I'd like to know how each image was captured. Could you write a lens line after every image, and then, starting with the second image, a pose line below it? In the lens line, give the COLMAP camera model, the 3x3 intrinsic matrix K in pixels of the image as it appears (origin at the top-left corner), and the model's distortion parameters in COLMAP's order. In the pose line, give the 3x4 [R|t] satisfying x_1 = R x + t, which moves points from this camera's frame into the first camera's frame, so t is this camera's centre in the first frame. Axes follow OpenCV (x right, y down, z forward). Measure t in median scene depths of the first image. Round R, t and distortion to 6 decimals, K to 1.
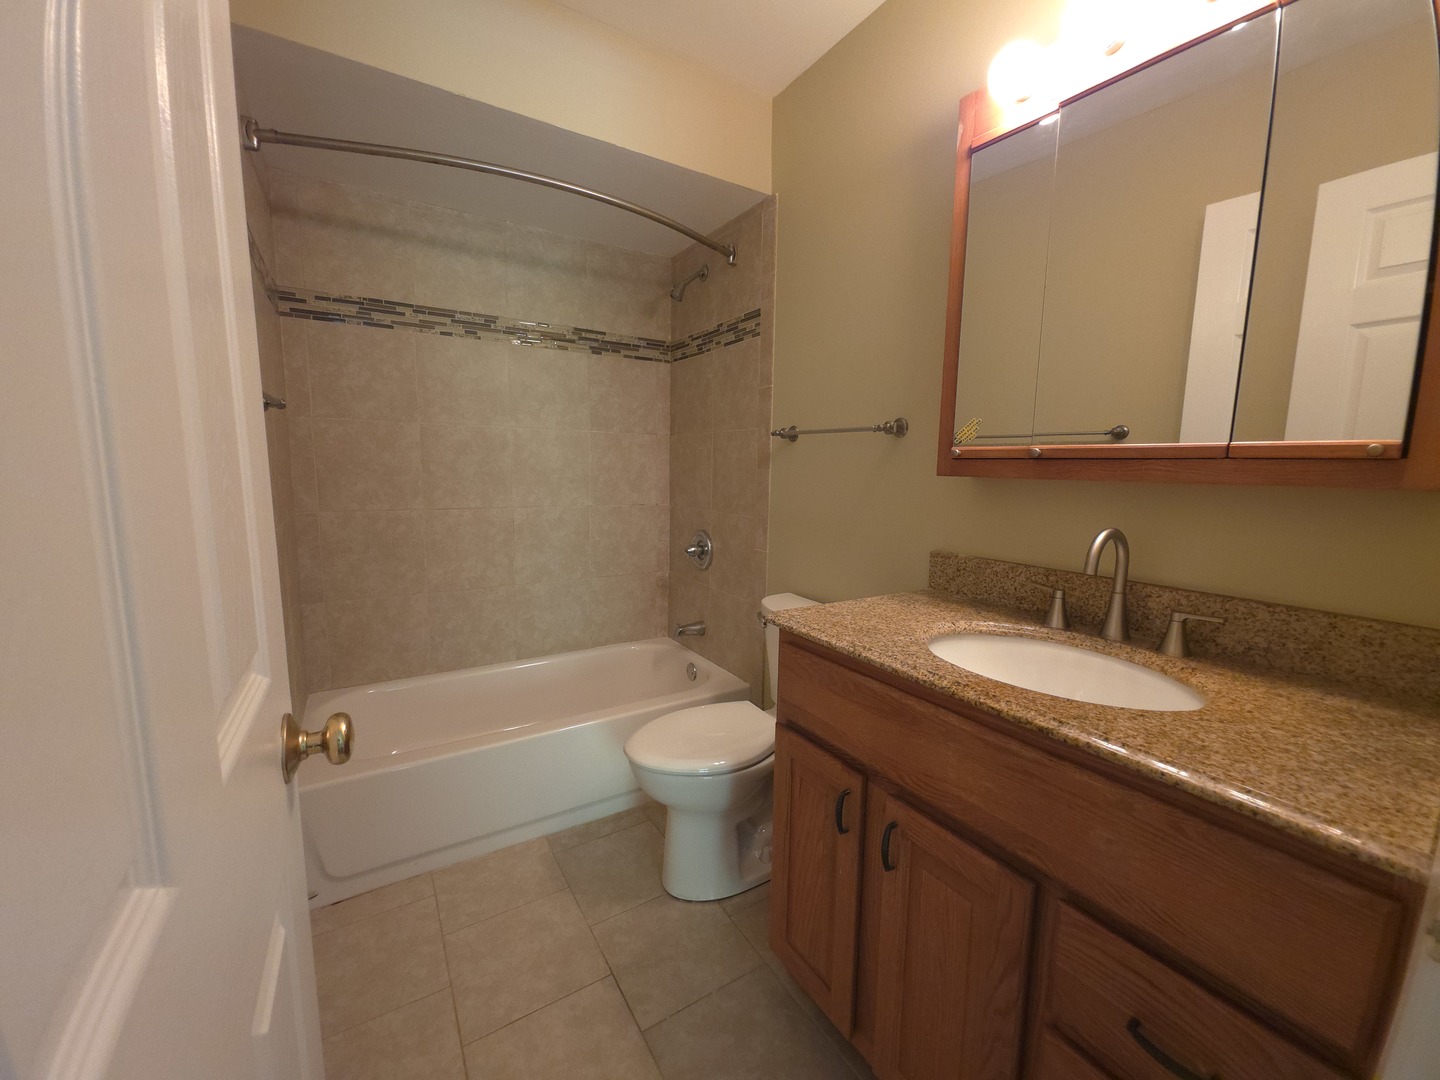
lens RADIAL K [[570.1, 0, 720.0], [0, 570.1, 540.0], [0, 0, 1]] dist [0.001758, -0.000378]
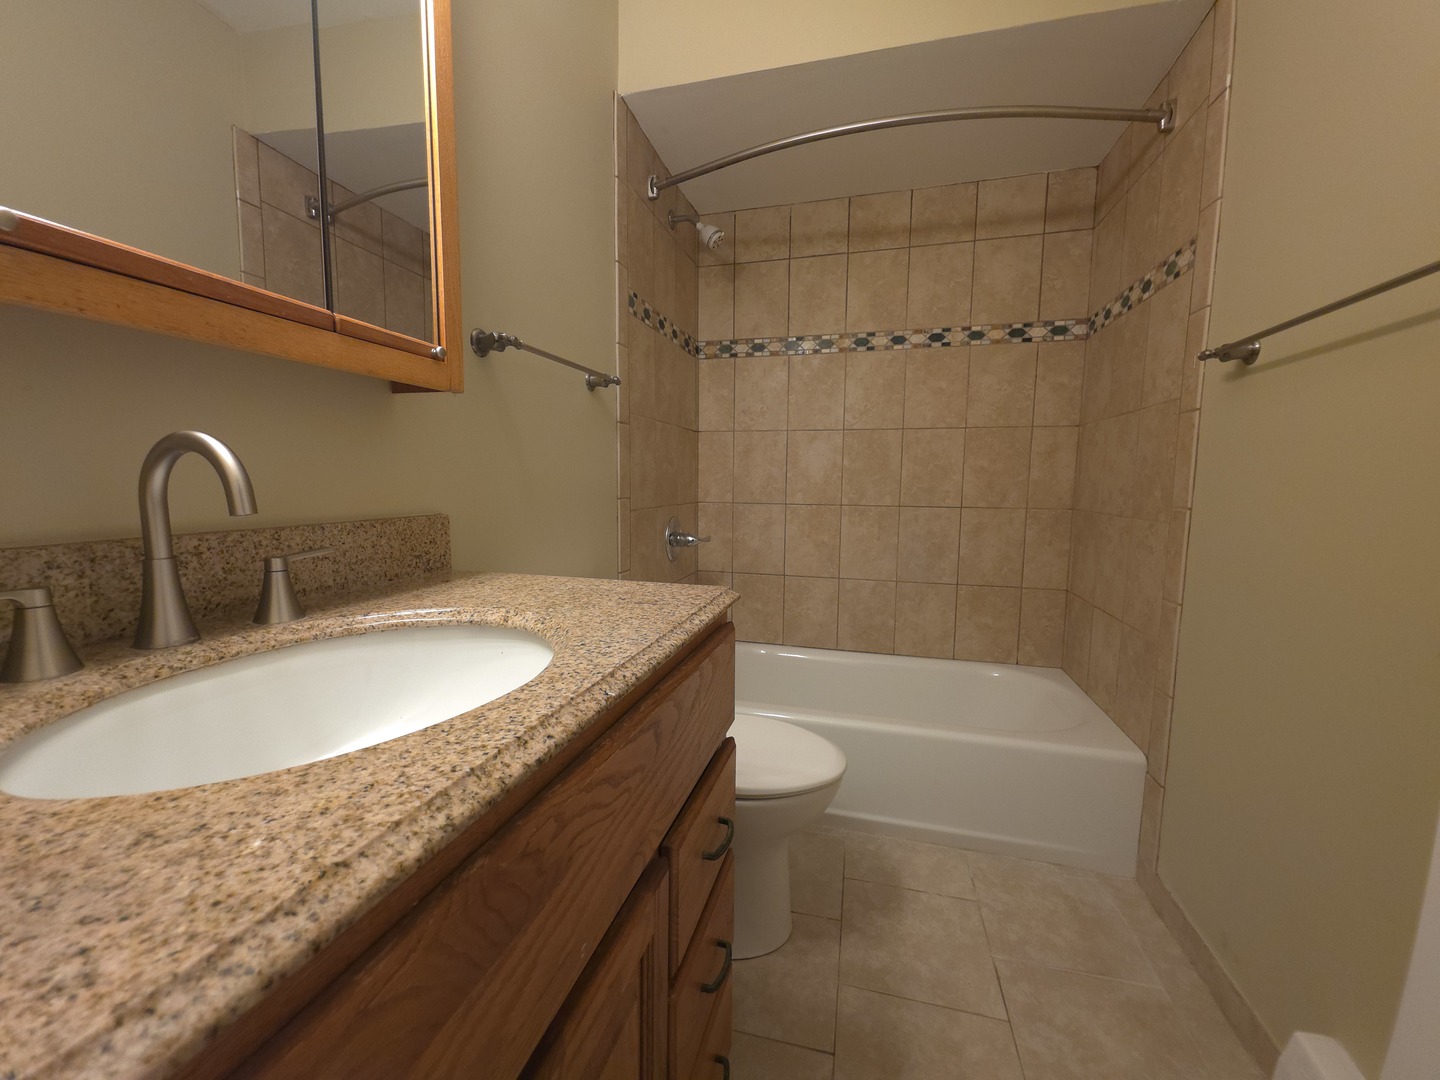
lens RADIAL K [[570.1, 0, 720.0], [0, 570.1, 540.0], [0, 0, 1]] dist [0.001758, -0.000378]
pose [[-0.680055, -0.137929, 0.720070, -0.089321], [0.026221, 0.976940, 0.211896, -0.032482], [-0.732692, 0.162982, -0.660757, 0.973995]]
